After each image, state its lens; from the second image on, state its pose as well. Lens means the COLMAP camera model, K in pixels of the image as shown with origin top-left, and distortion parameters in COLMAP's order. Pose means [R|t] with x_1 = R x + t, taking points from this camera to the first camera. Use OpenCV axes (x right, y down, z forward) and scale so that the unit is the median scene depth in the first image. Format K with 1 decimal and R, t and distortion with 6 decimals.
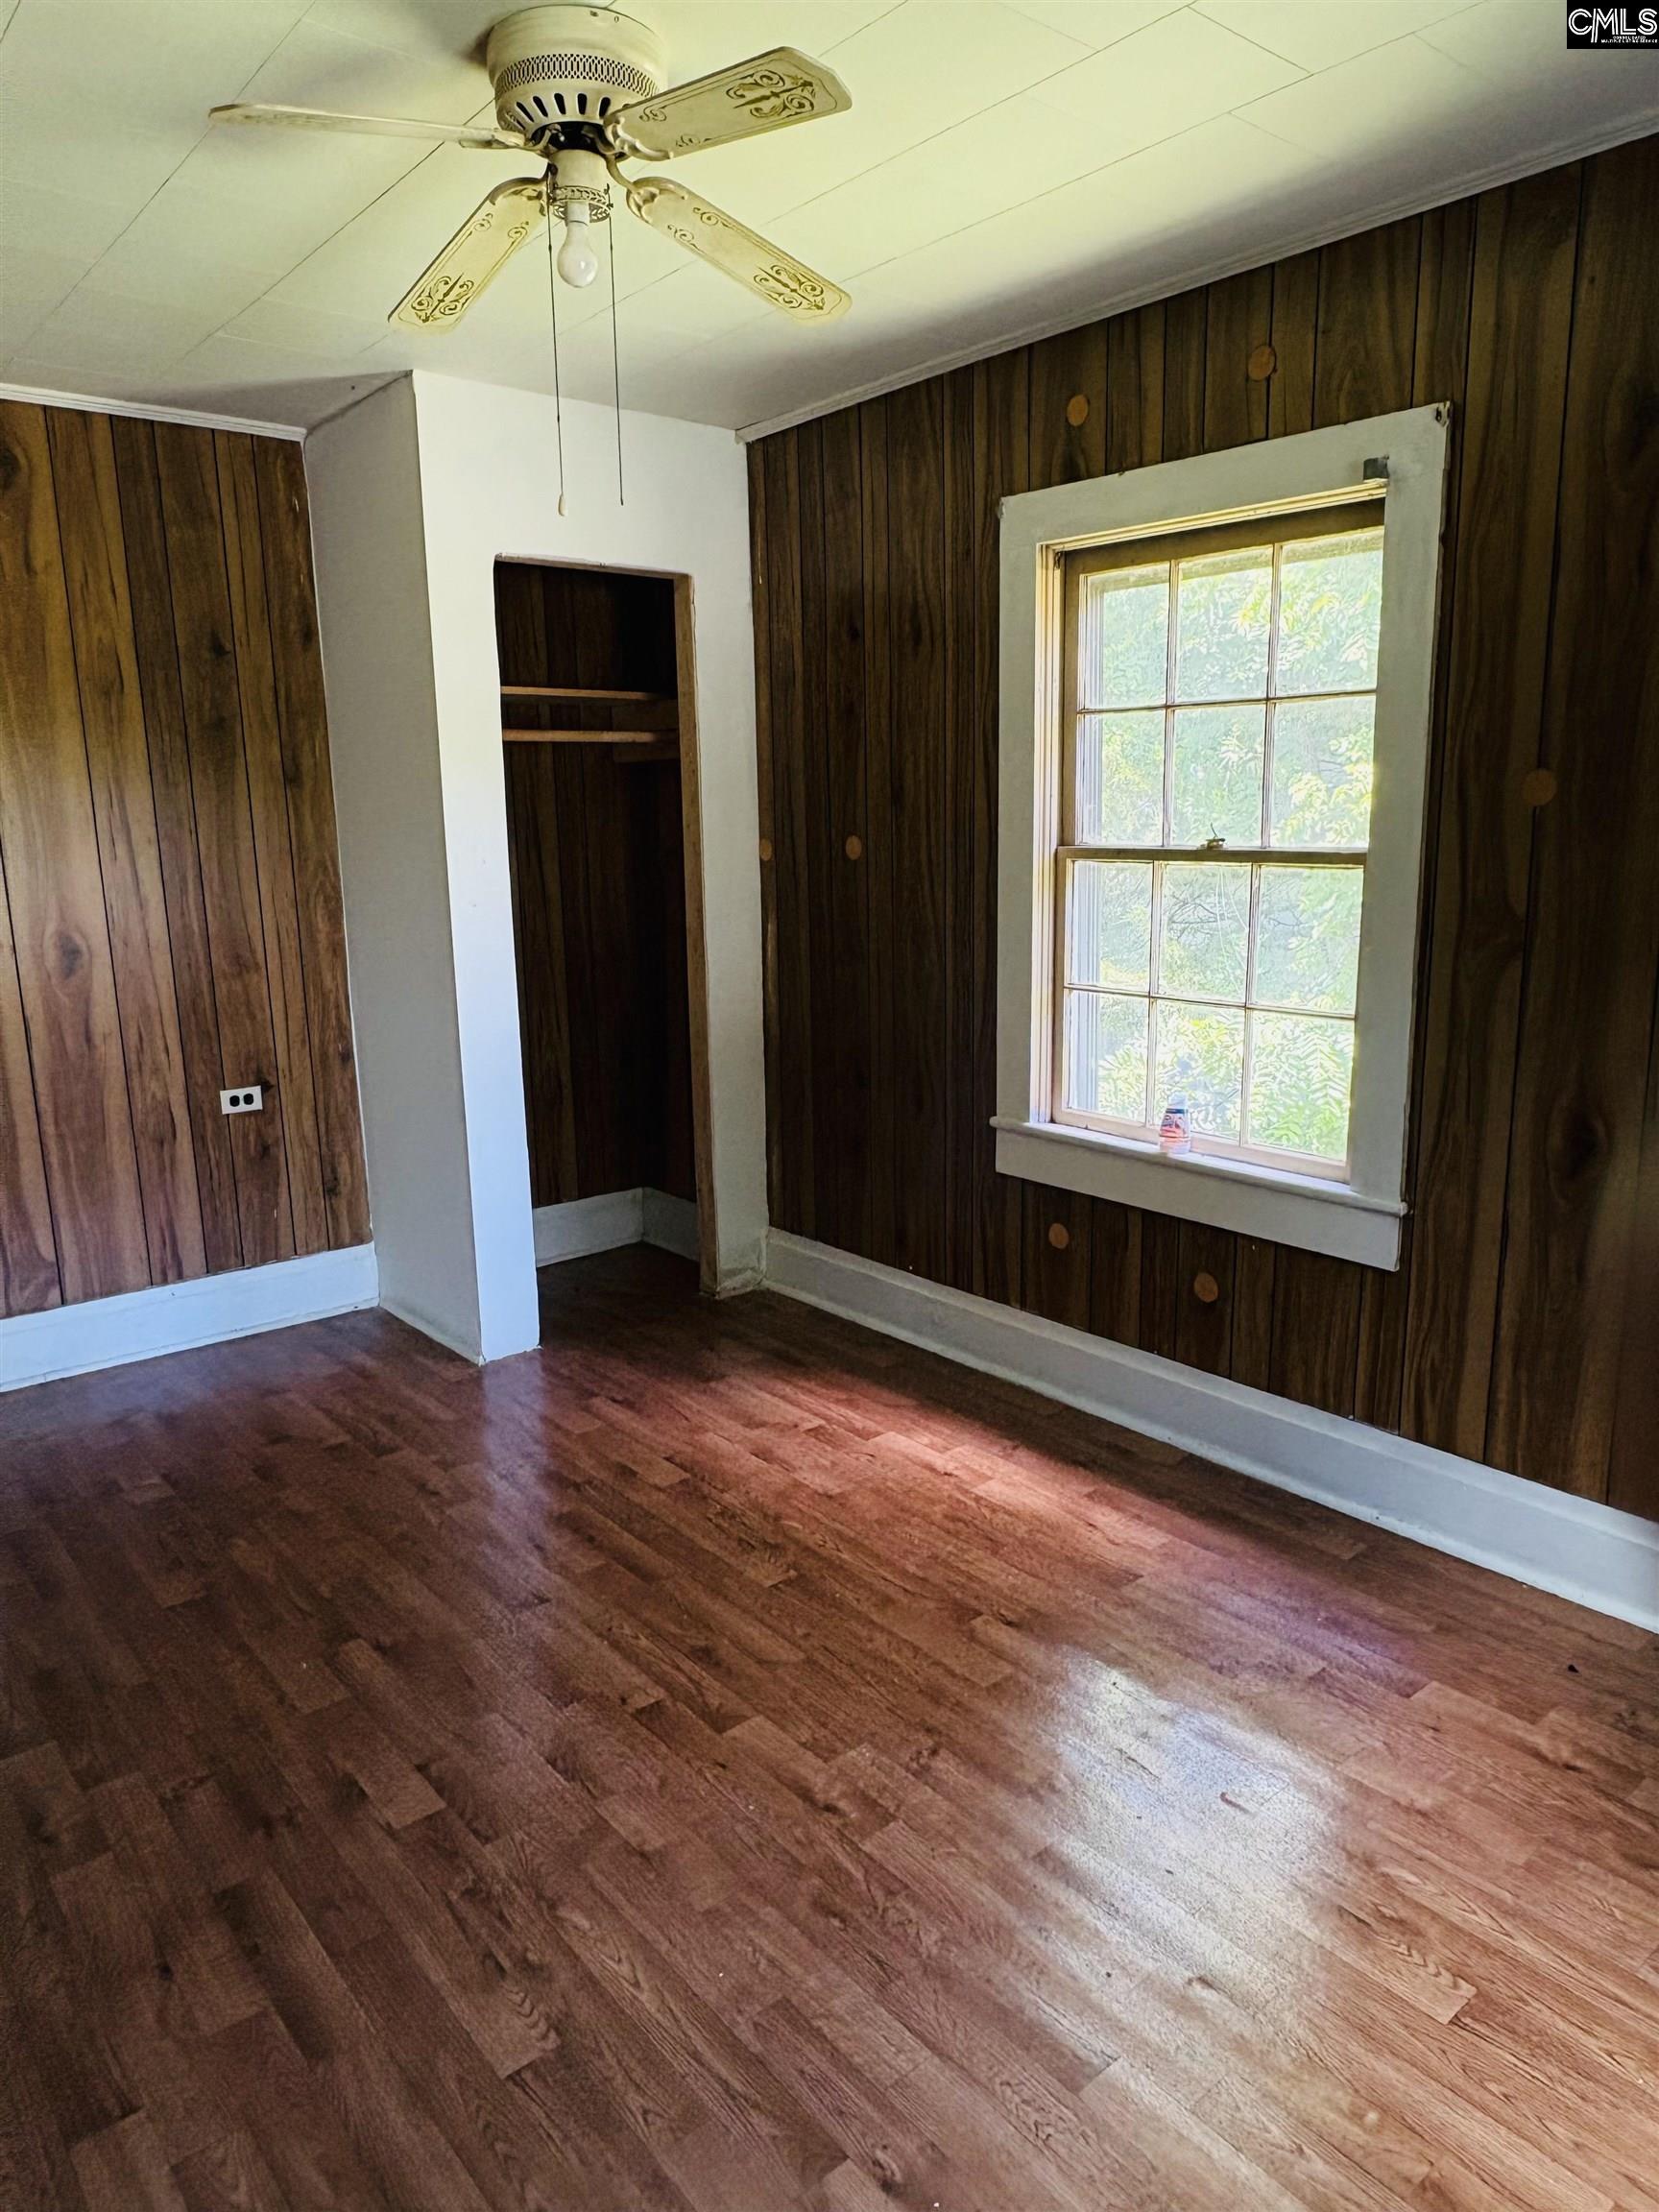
lens RADIAL K [[1475.3, 0, 829.0], [0, 1475.3, 1109.4], [0, 0, 1]] dist [-0.010025, 0.008682]
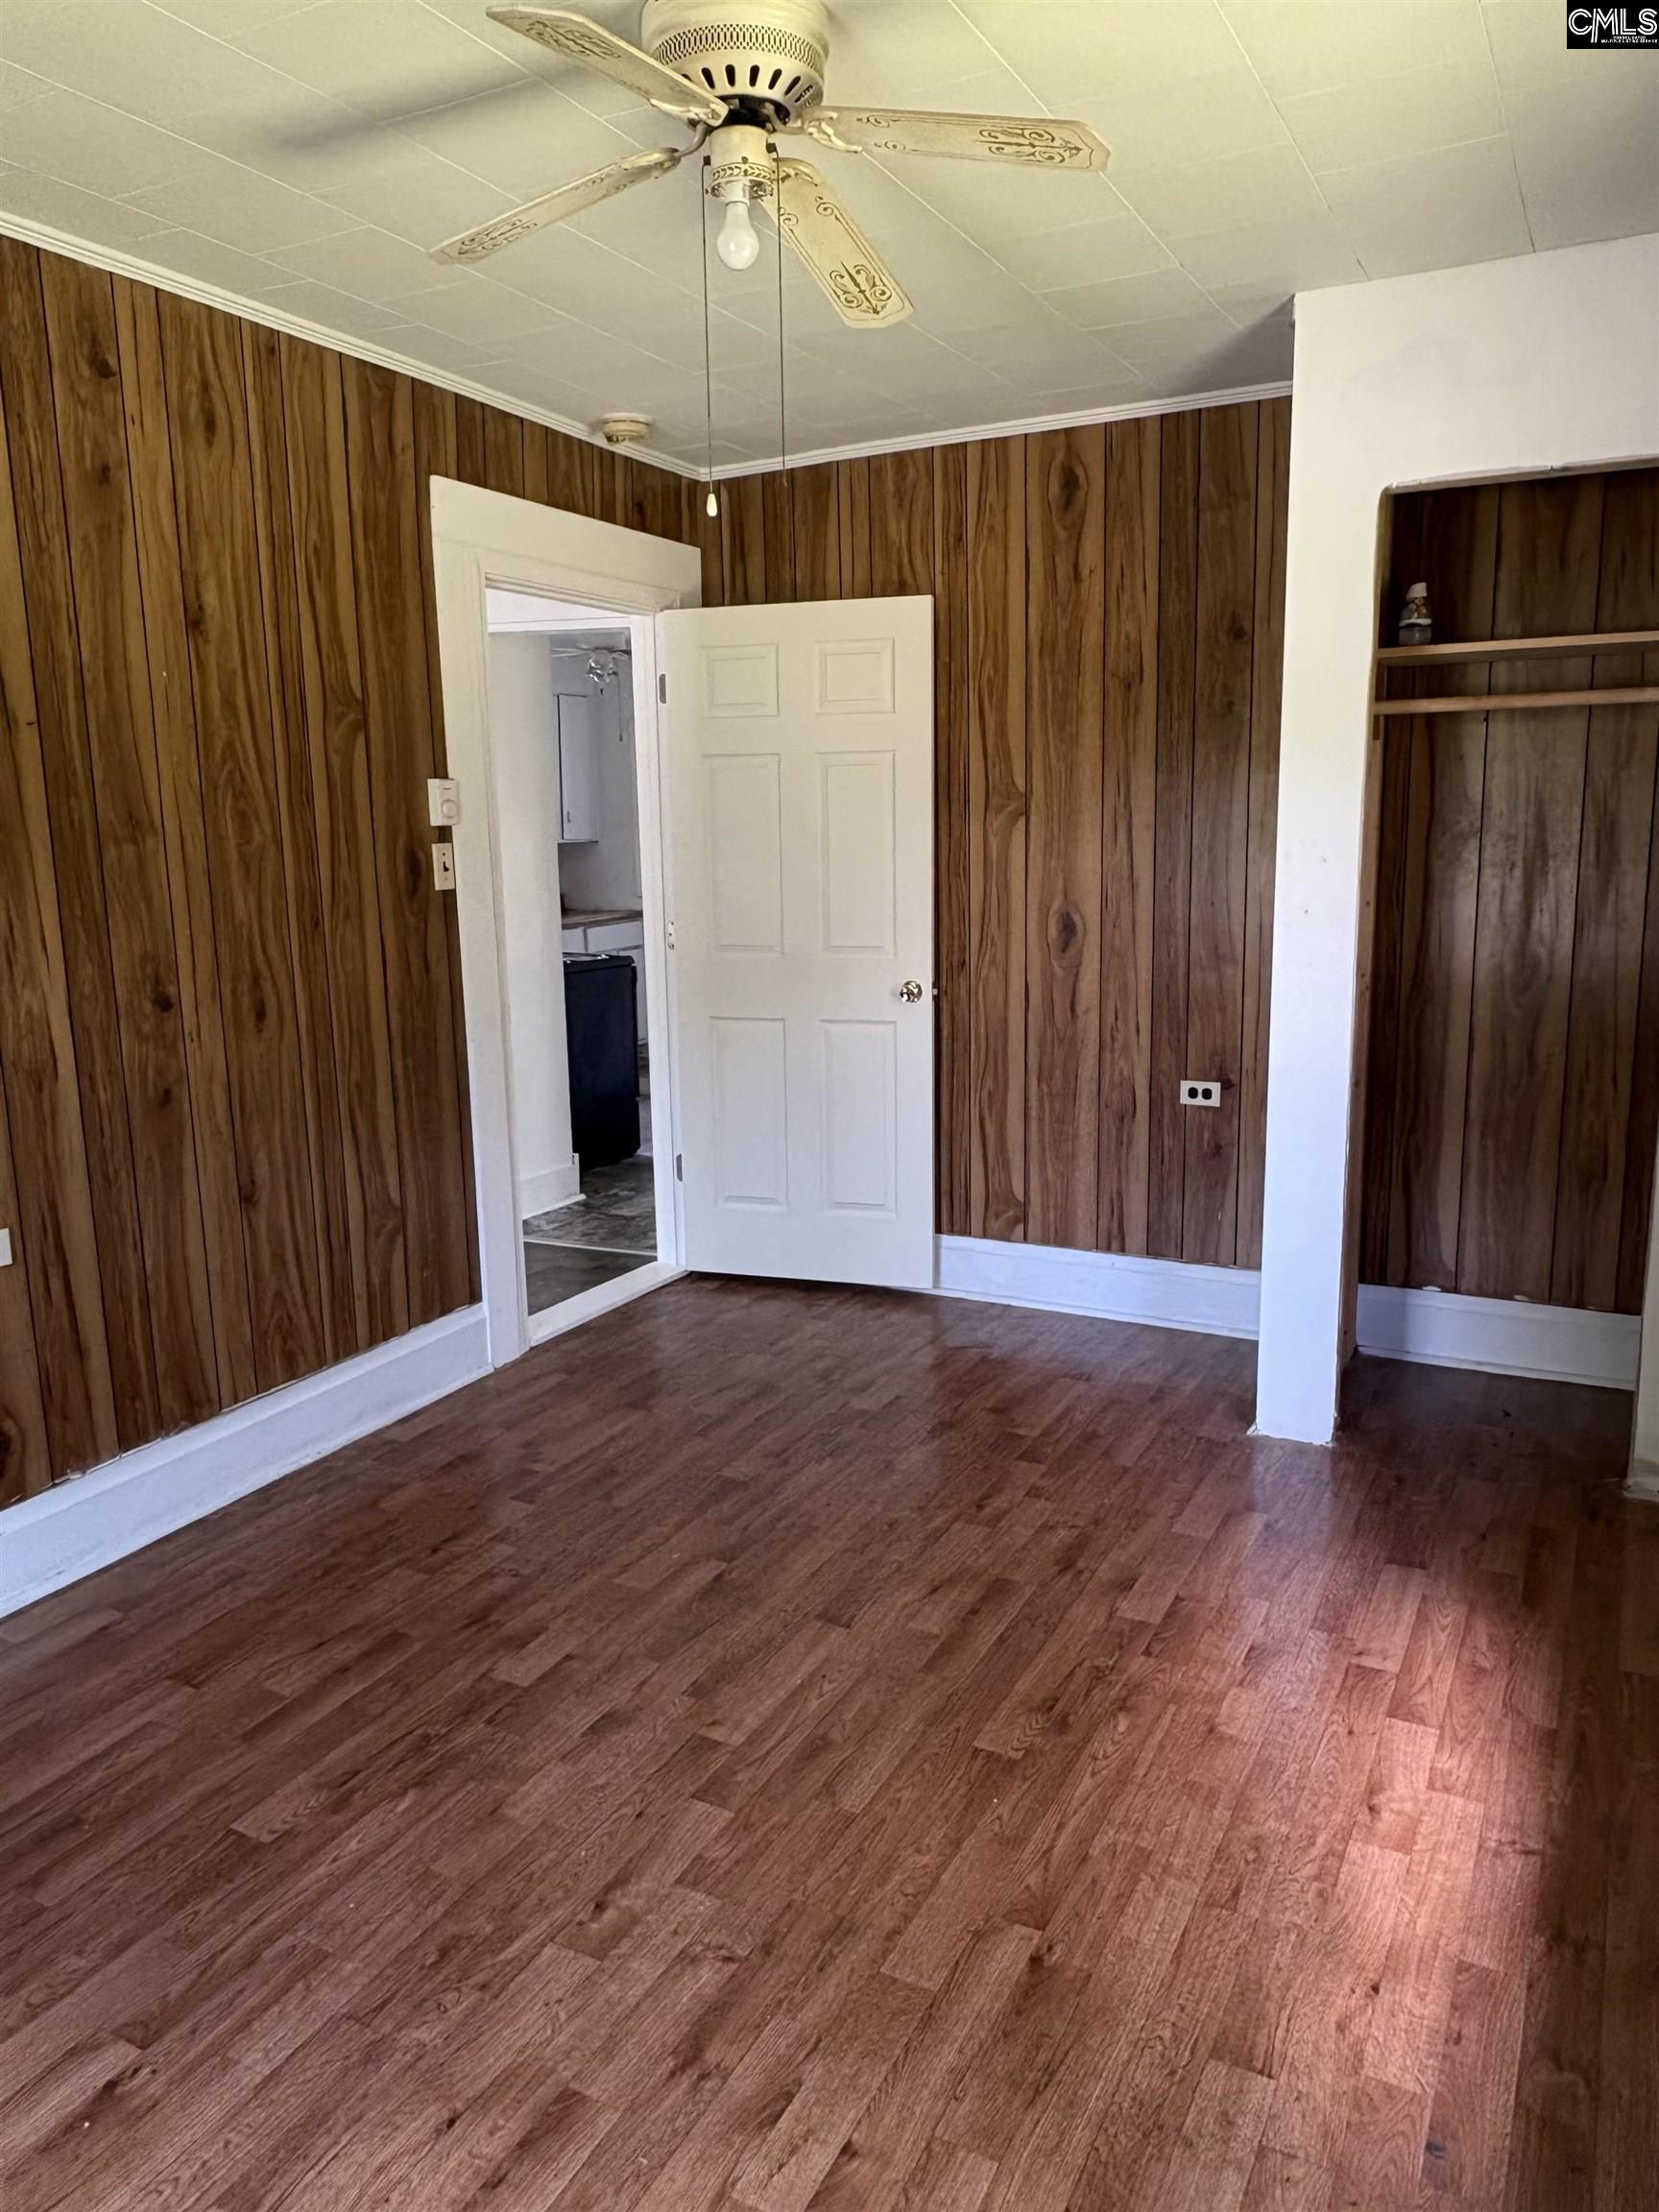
lens RADIAL K [[1475.3, 0, 692.0], [0, 1475.3, 1100.6], [0, 0, 1]] dist [-0.010025, 0.008682]
pose [[0.371338, 0.185632, -0.909752, 0.485464], [-0.172480, 0.976548, 0.128860, -0.091894], [0.912337, 0.109063, 0.394647, 0.403418]]
